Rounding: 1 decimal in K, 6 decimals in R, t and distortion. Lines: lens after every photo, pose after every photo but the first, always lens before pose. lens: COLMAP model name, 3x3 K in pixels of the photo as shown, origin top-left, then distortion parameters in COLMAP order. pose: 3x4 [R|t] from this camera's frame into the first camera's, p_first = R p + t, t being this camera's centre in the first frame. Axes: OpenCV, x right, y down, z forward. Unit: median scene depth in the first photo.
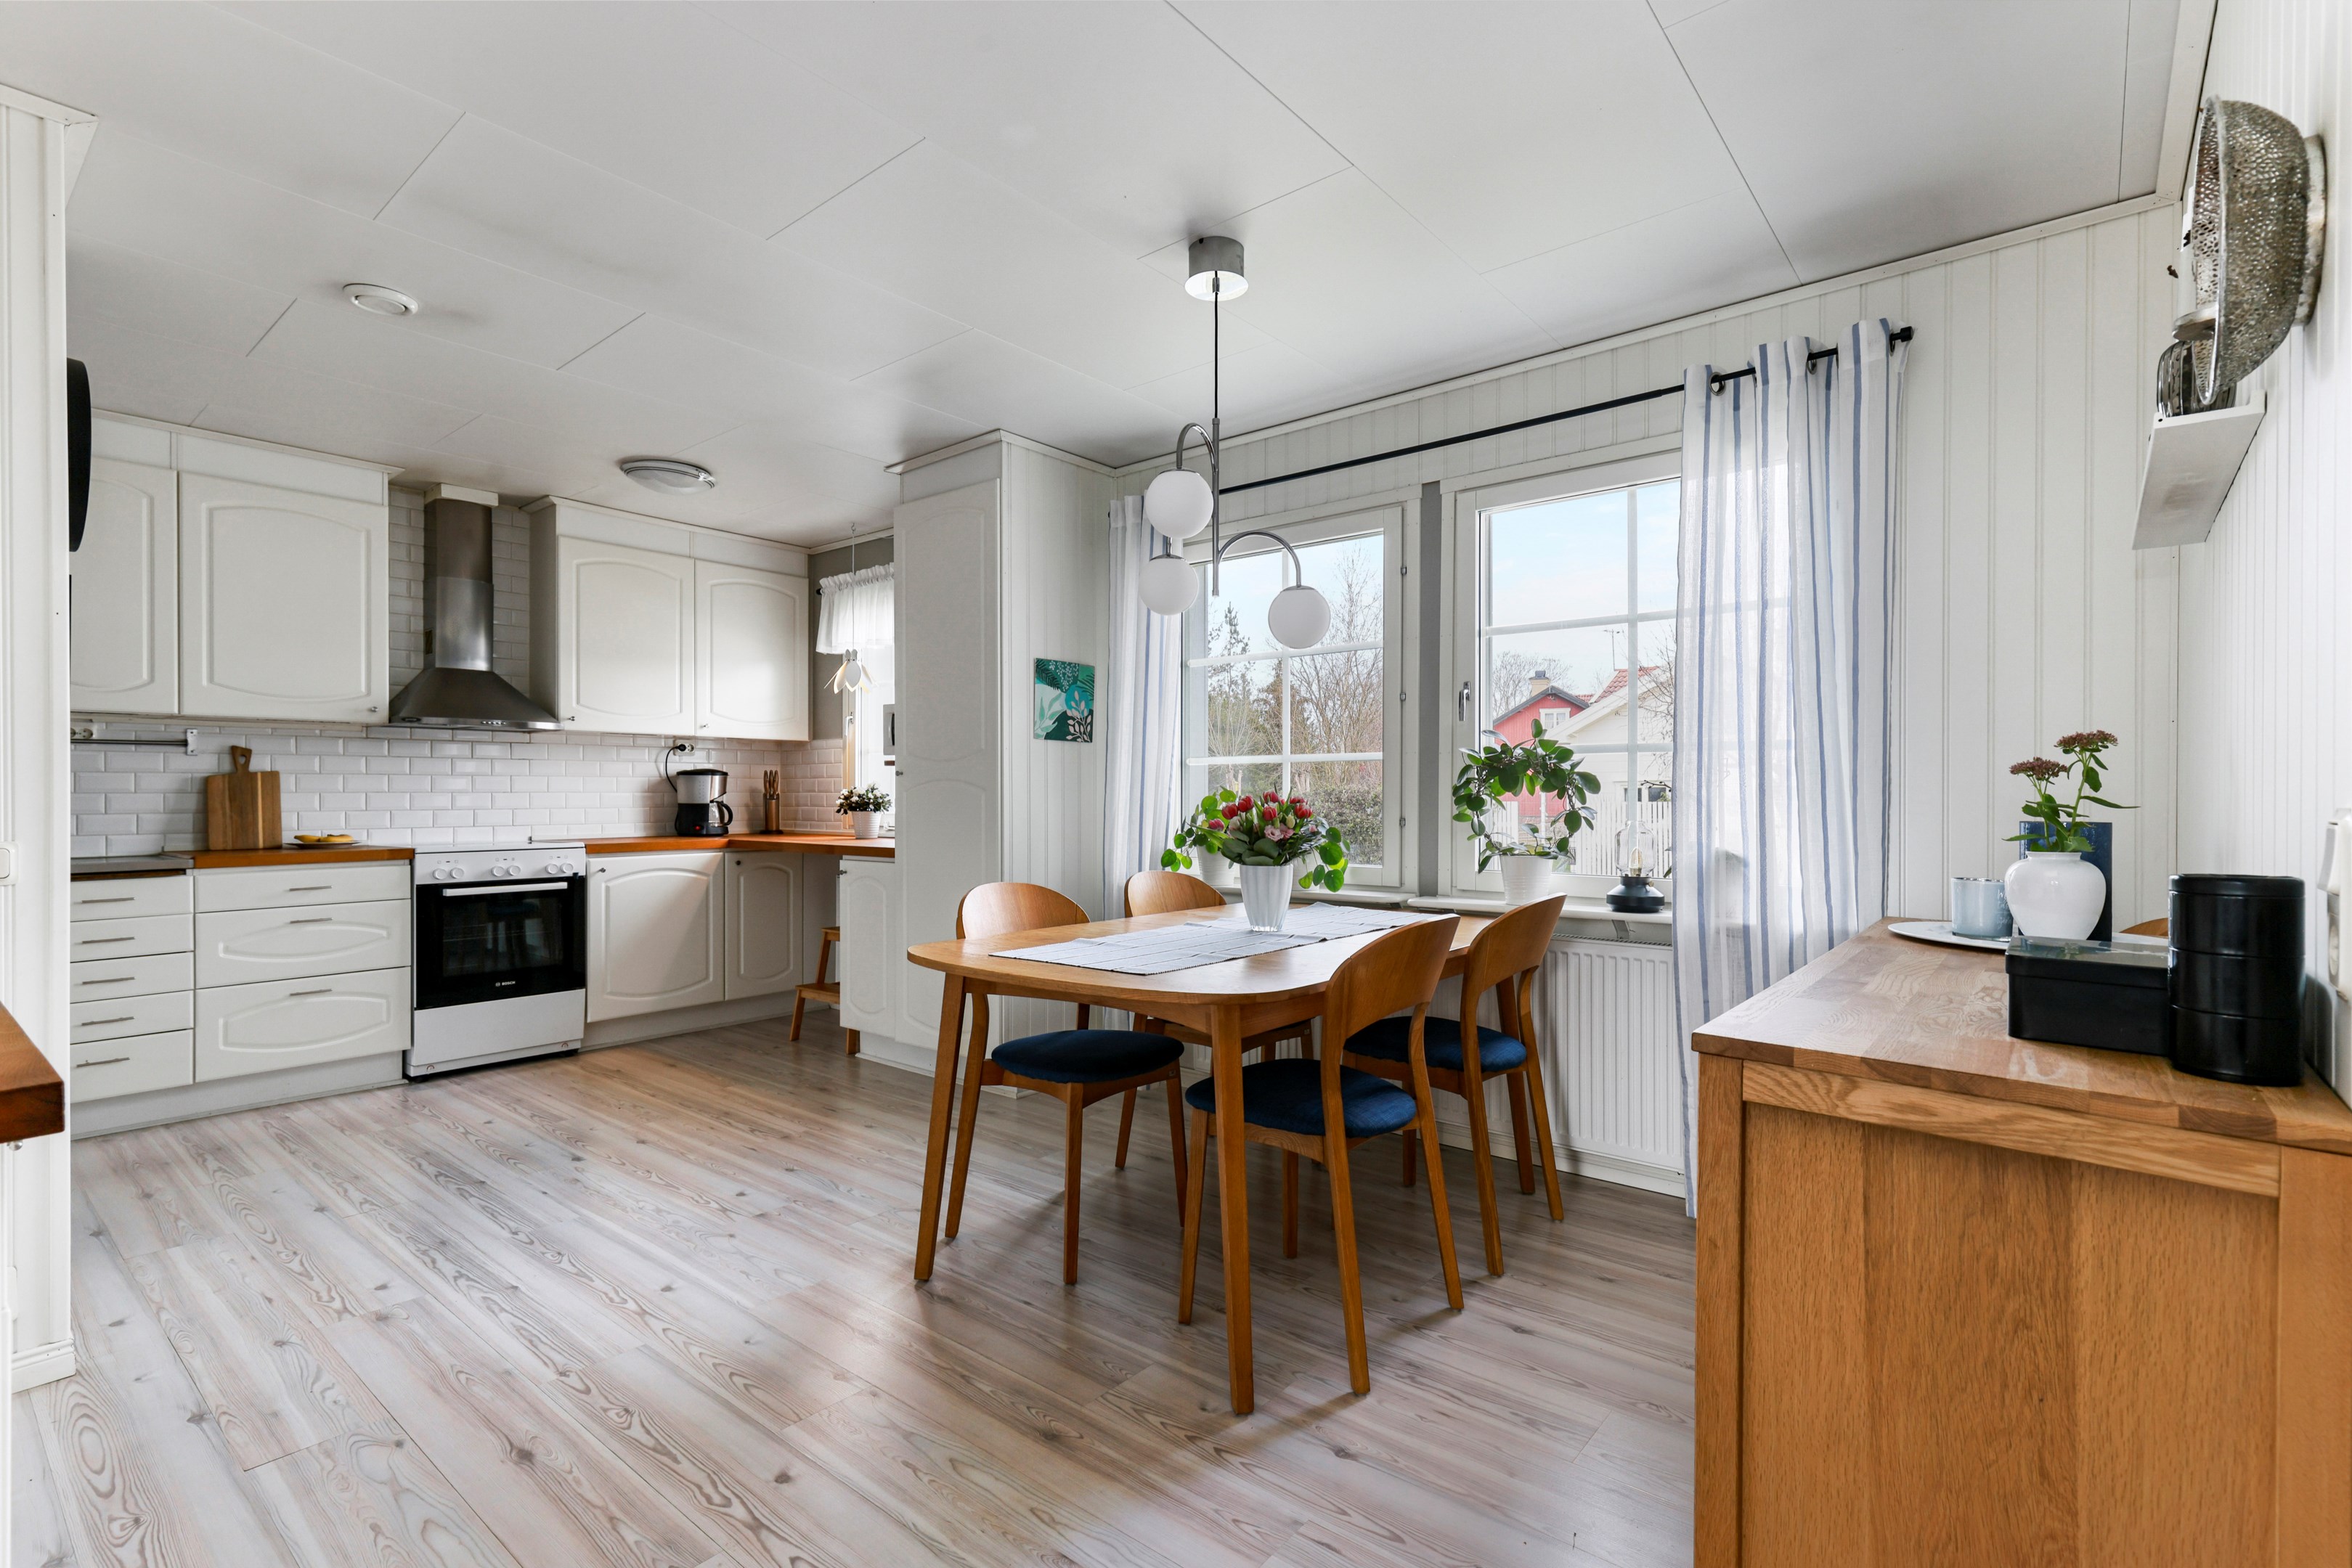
lens RADIAL K [[1066.0, 0, 1190.8], [0, 1066.0, 785.3], [0, 0, 1]] dist [0.003224, -0.000083]
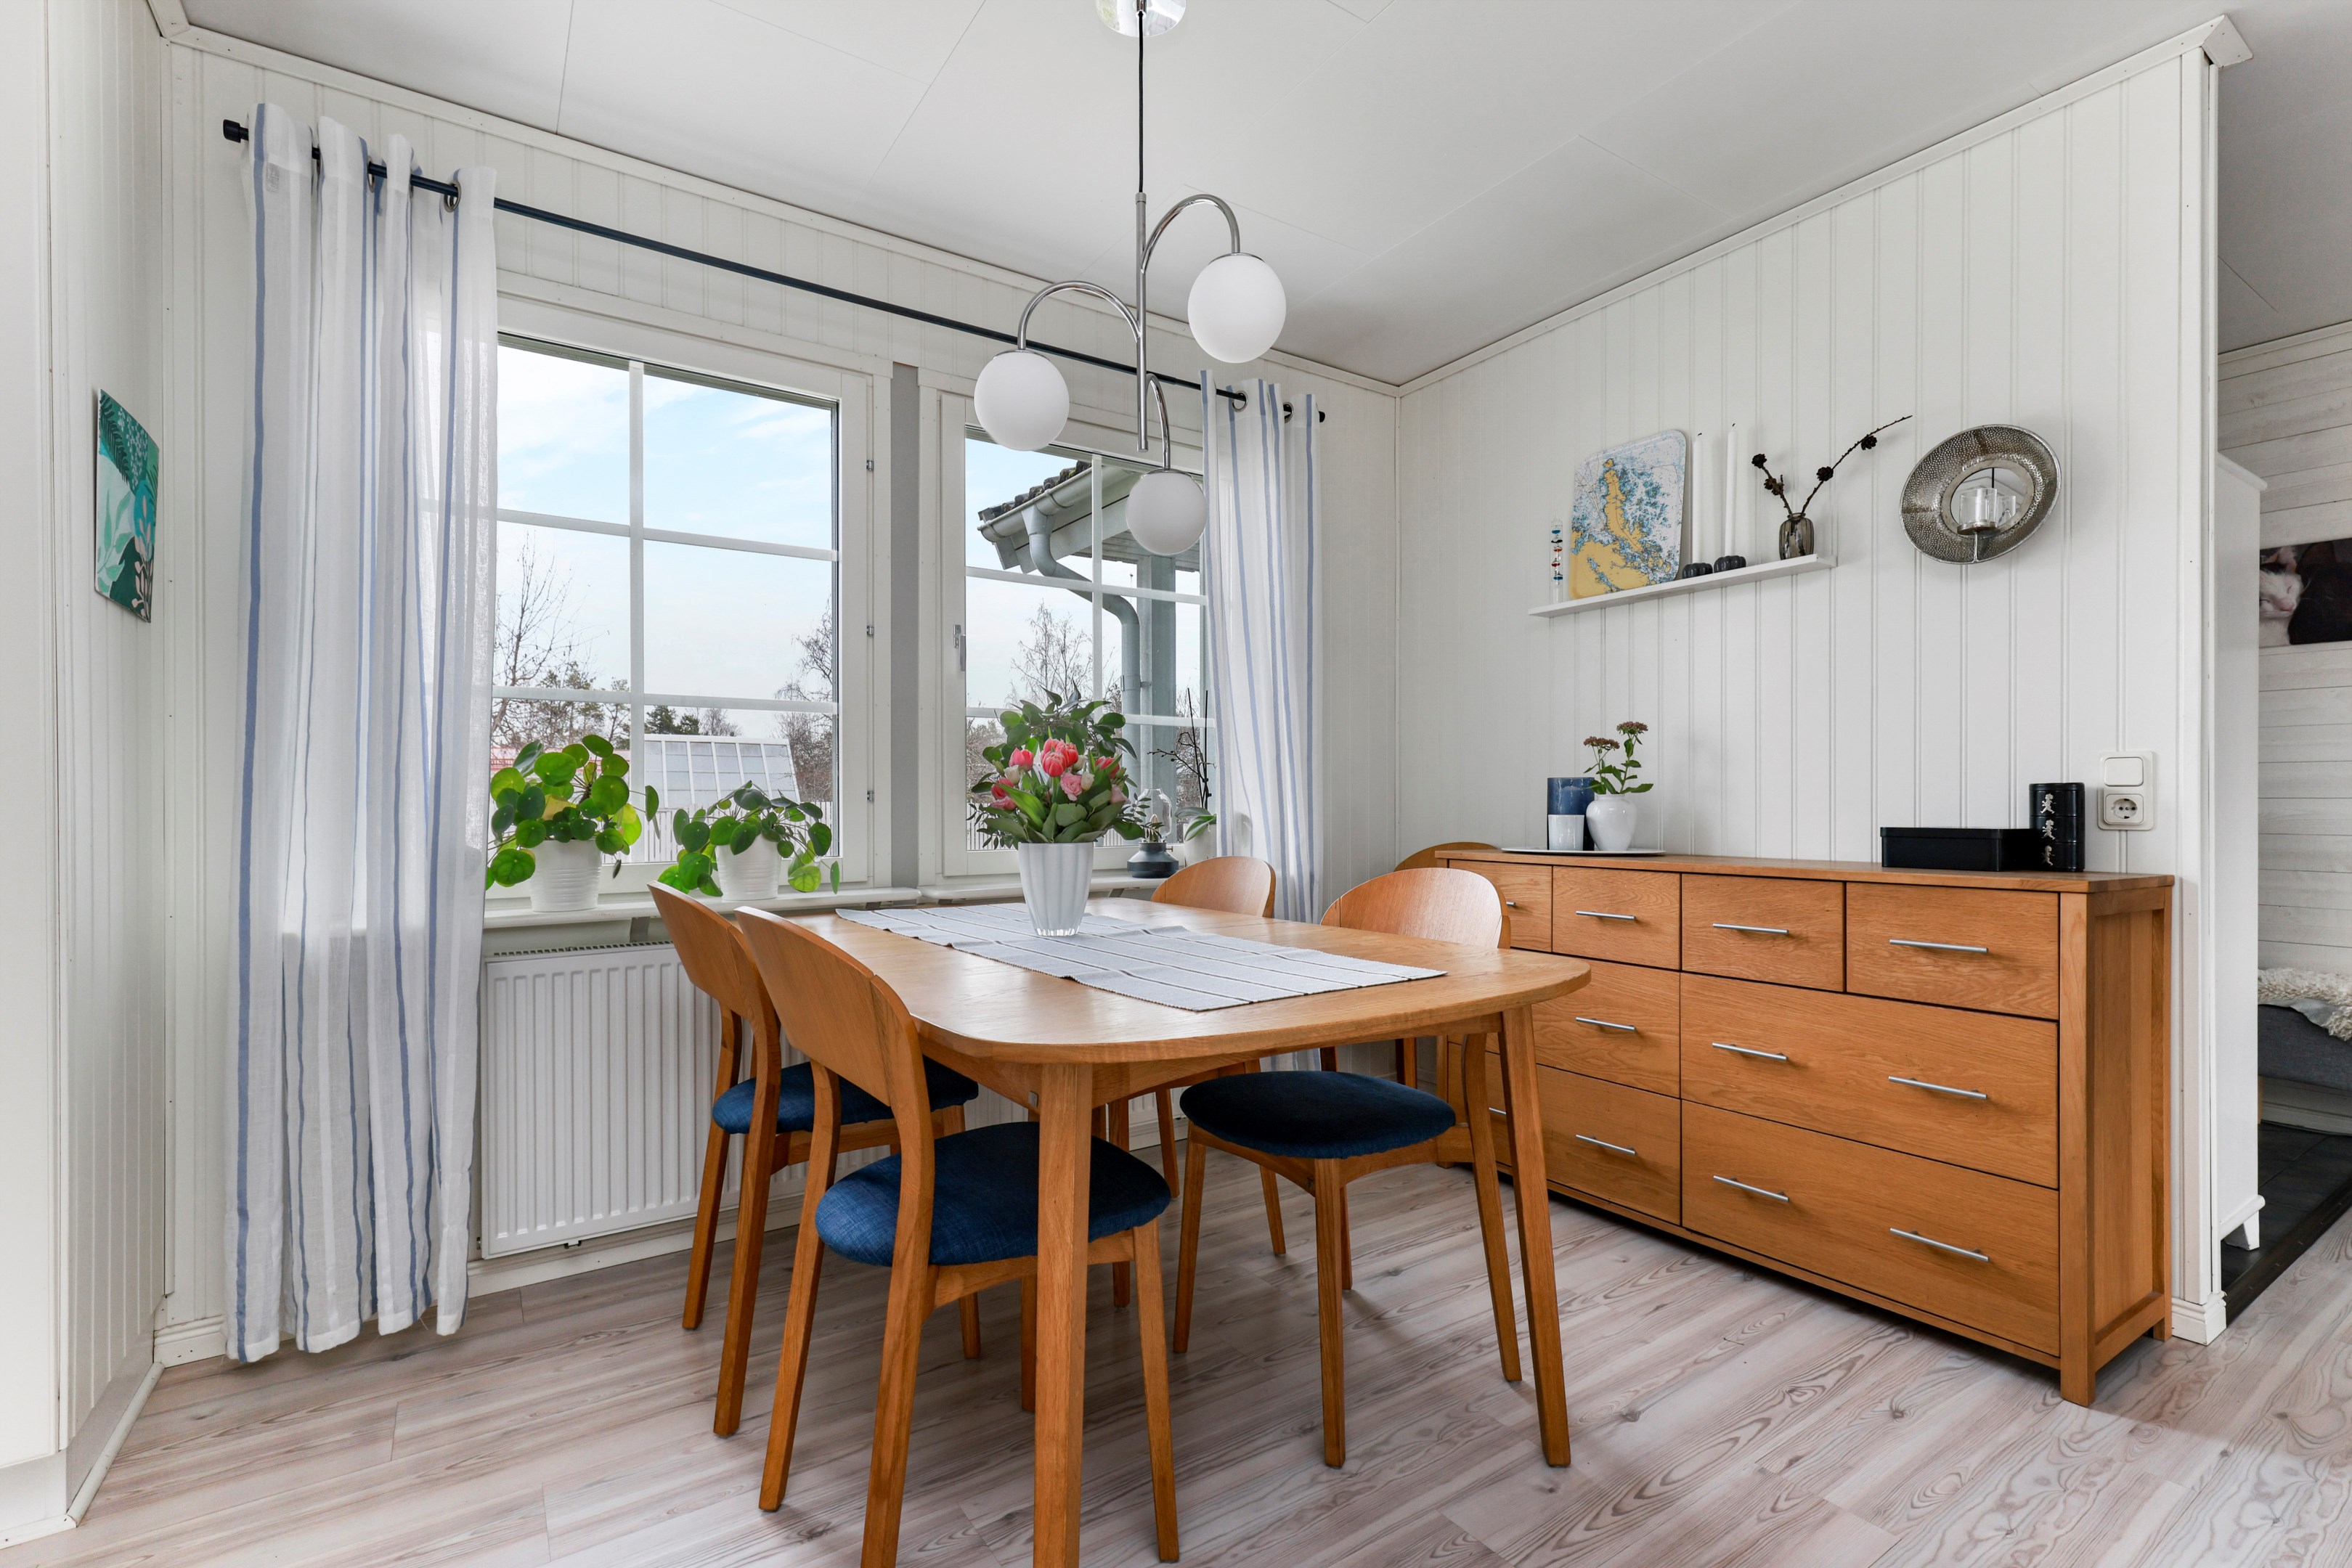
lens RADIAL K [[1066.0, 0, 1167.8], [0, 1066.0, 793.5], [0, 0, 1]] dist [0.003224, -0.000083]
pose [[0.295375, 0.005983, 0.955363, -0.592465], [-0.008027, 0.999961, -0.003781, 0.044803], [-0.955348, -0.006552, 0.295412, 0.728780]]
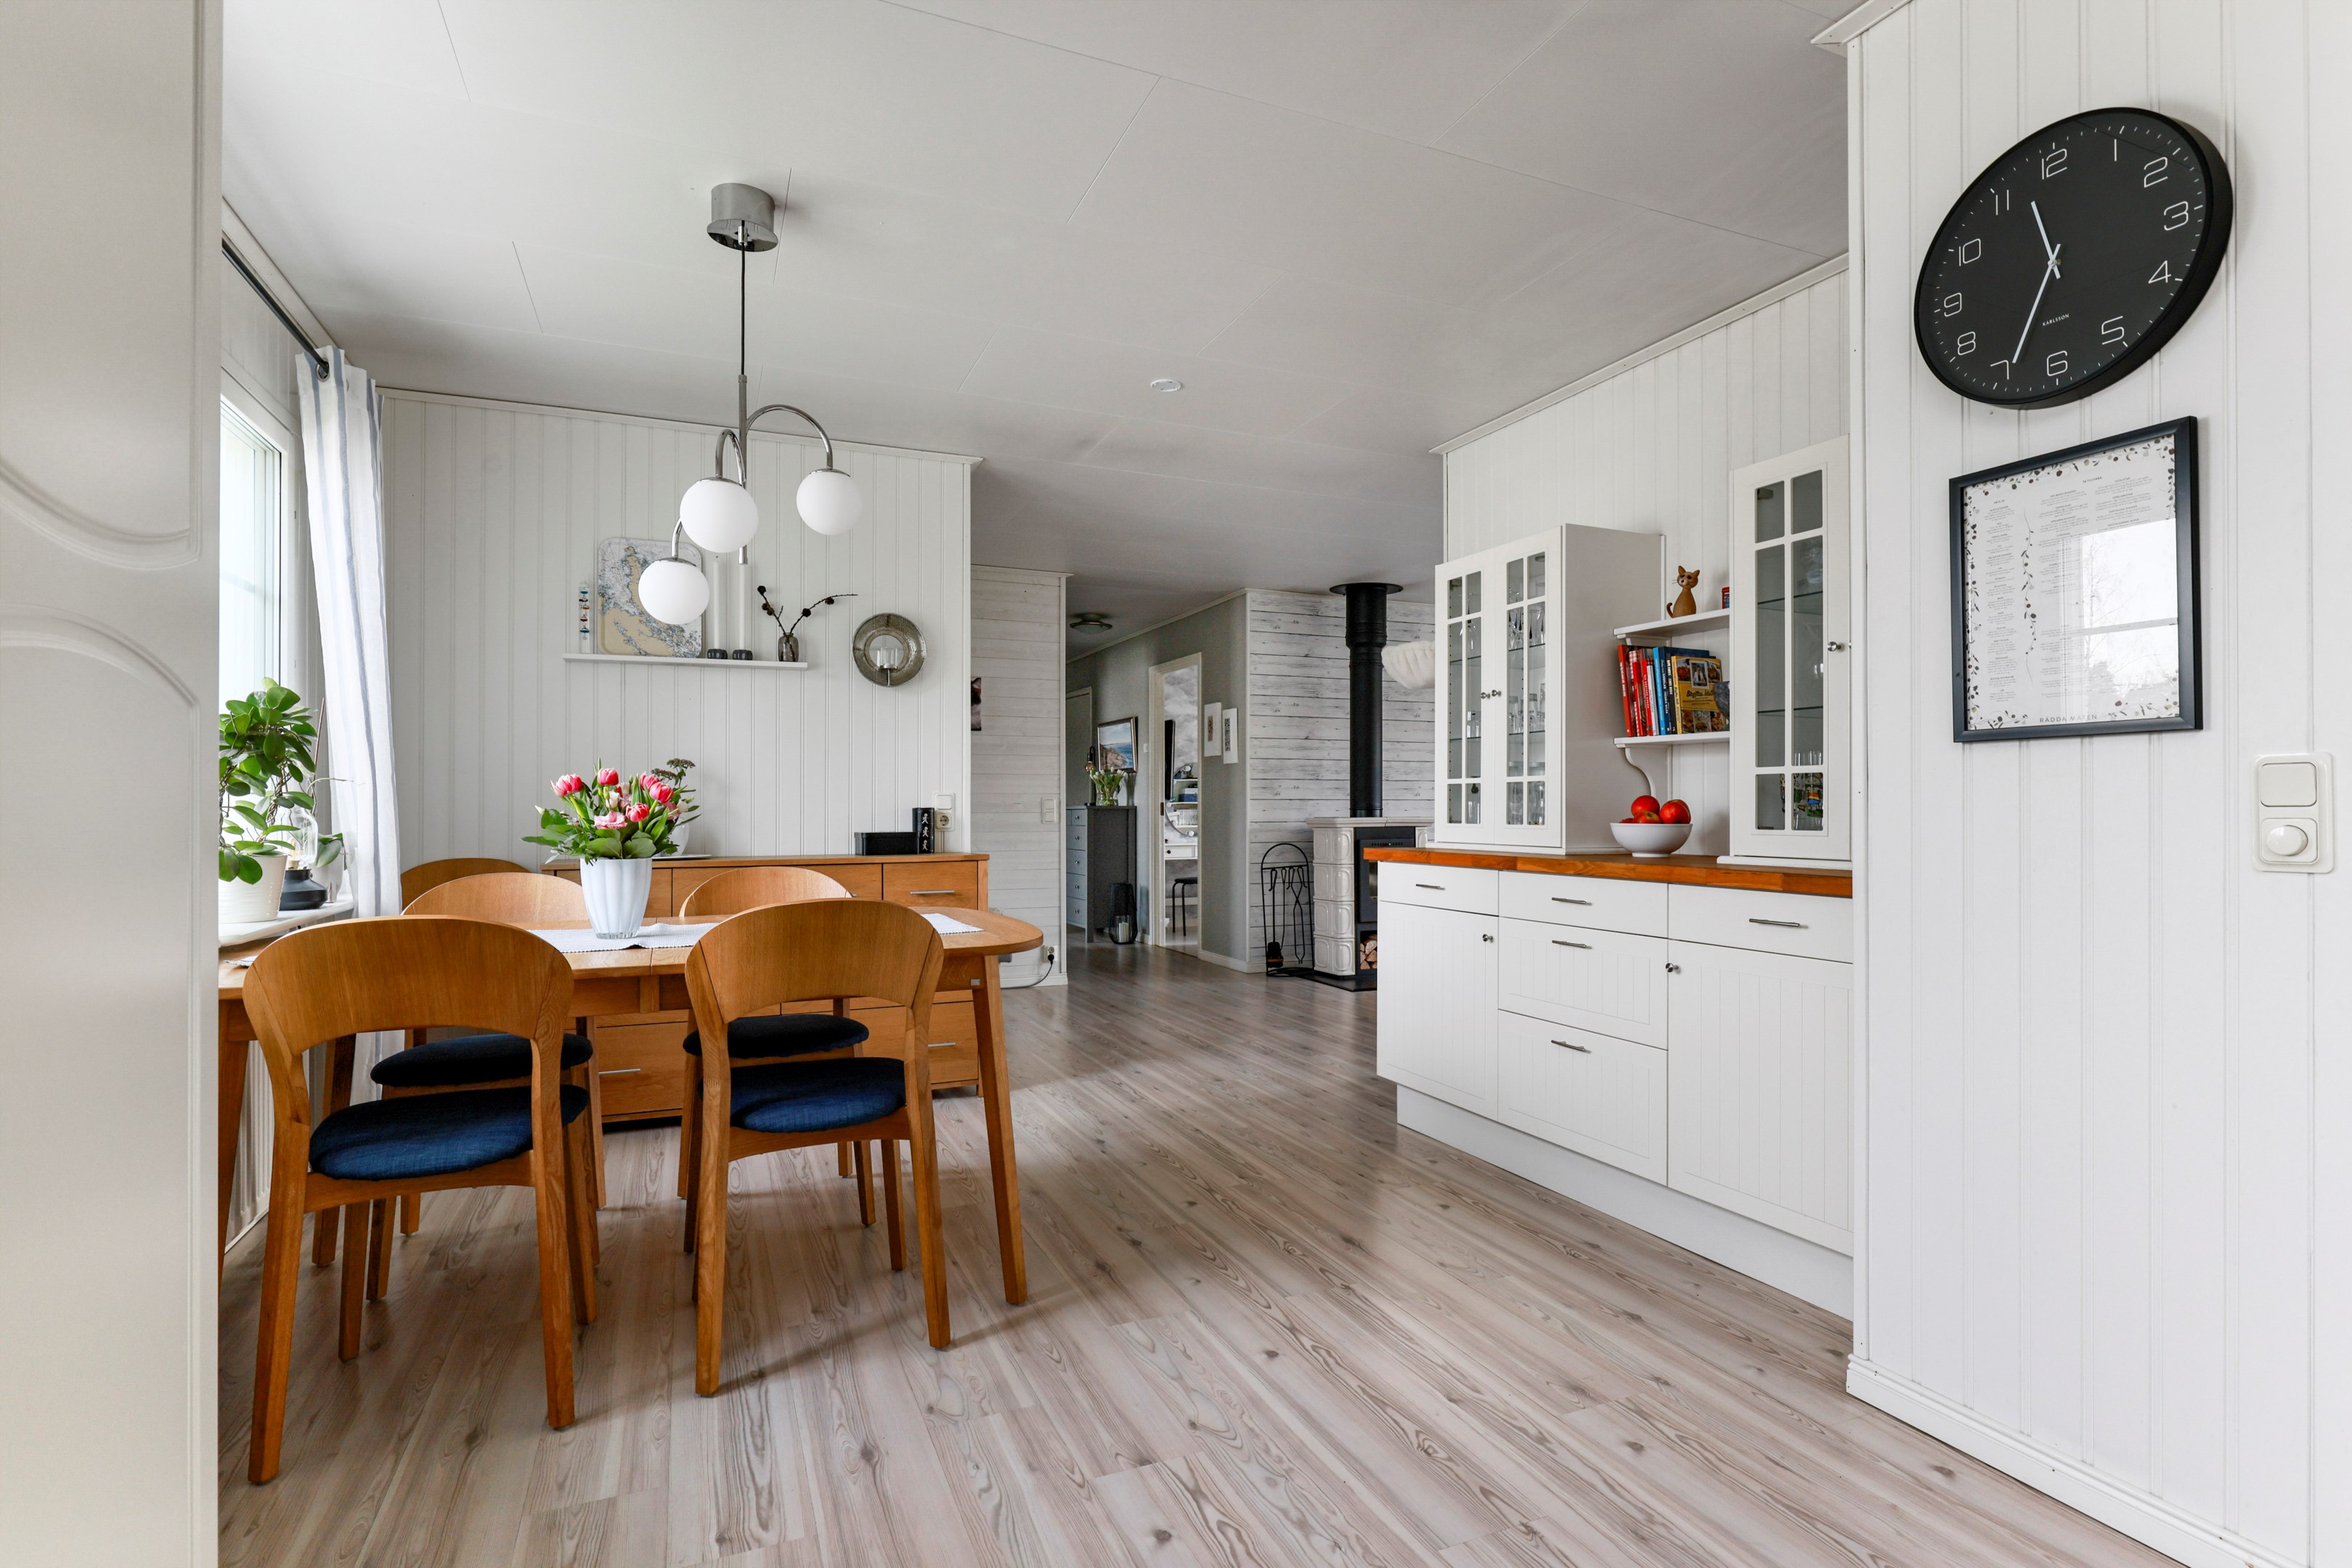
lens RADIAL K [[1147.5, 0, 1187.5], [0, 1147.5, 798.8], [0, 0, 1]] dist [0.002748, 0.000059]
pose [[-0.887382, 0.002972, 0.461025, -0.738000], [-0.004709, 0.999869, -0.015509, 0.039738], [-0.461010, -0.015933, -0.887252, 1.598464]]
